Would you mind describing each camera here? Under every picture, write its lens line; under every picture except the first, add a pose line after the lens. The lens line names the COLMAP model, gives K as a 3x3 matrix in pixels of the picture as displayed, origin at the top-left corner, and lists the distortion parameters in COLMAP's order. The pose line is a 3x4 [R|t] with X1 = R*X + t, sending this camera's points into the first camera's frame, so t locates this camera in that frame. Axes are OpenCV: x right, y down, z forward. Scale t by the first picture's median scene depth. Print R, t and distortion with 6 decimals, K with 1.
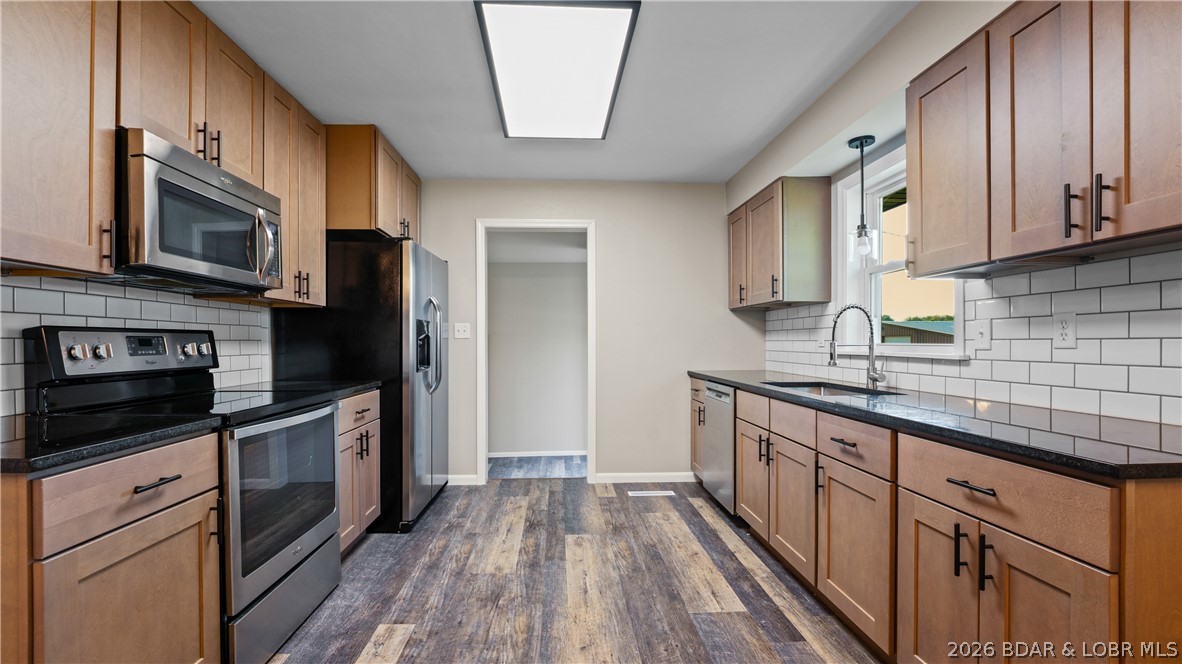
lens RADIAL K [[481.1, 0, 578.1], [0, 481.1, 346.4], [0, 0, 1]] dist [-0.022842, 0.000962]
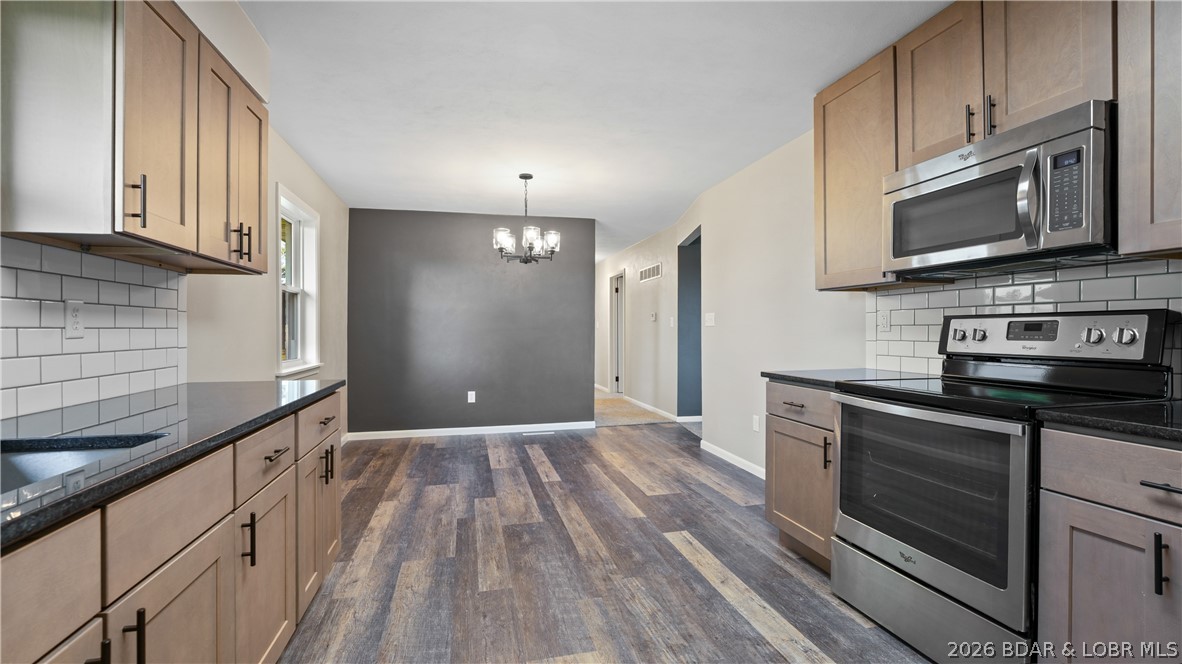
lens RADIAL K [[481.1, 0, 591.4], [0, 481.1, 330.4], [0, 0, 1]] dist [-0.022842, 0.000962]
pose [[-0.978999, 0.004703, -0.203811, 0.162471], [0.003472, 0.999973, 0.006399, -0.010097], [0.203835, 0.005557, -0.978989, 1.588290]]
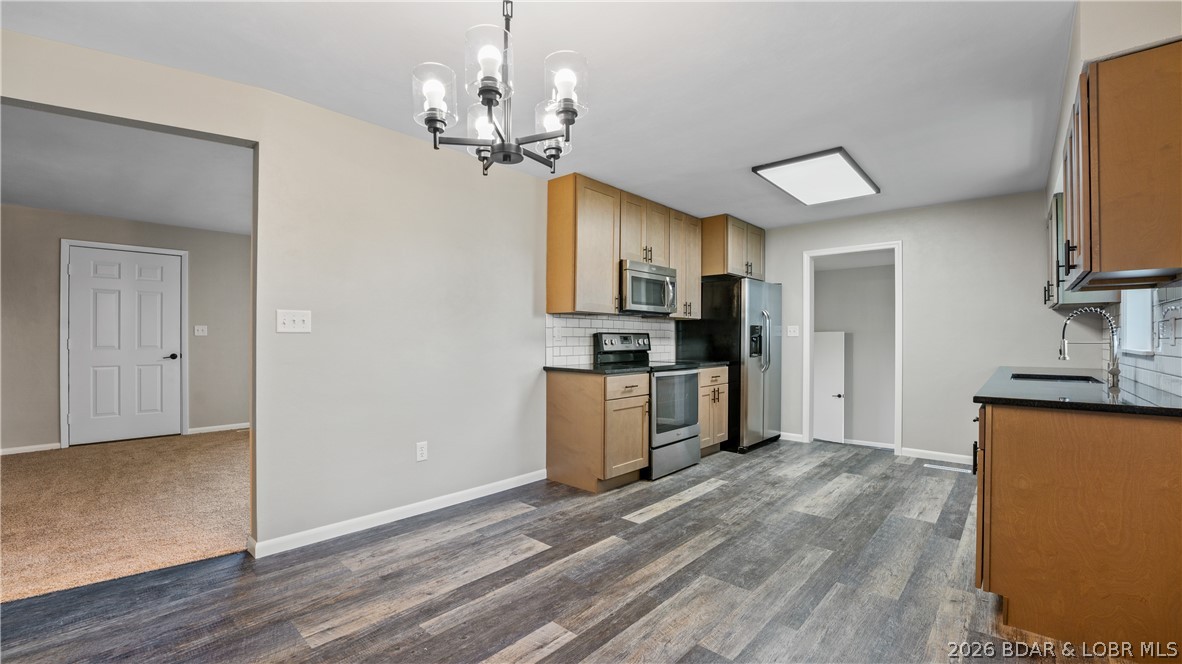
lens RADIAL K [[481.1, 0, 586.9], [0, 481.1, 339.3], [0, 0, 1]] dist [-0.022842, 0.000962]
pose [[0.700600, 0.003942, -0.713543, 0.621792], [-0.010810, 0.999929, -0.005091, 0.008633], [0.713472, 0.011280, 0.700593, -0.770240]]
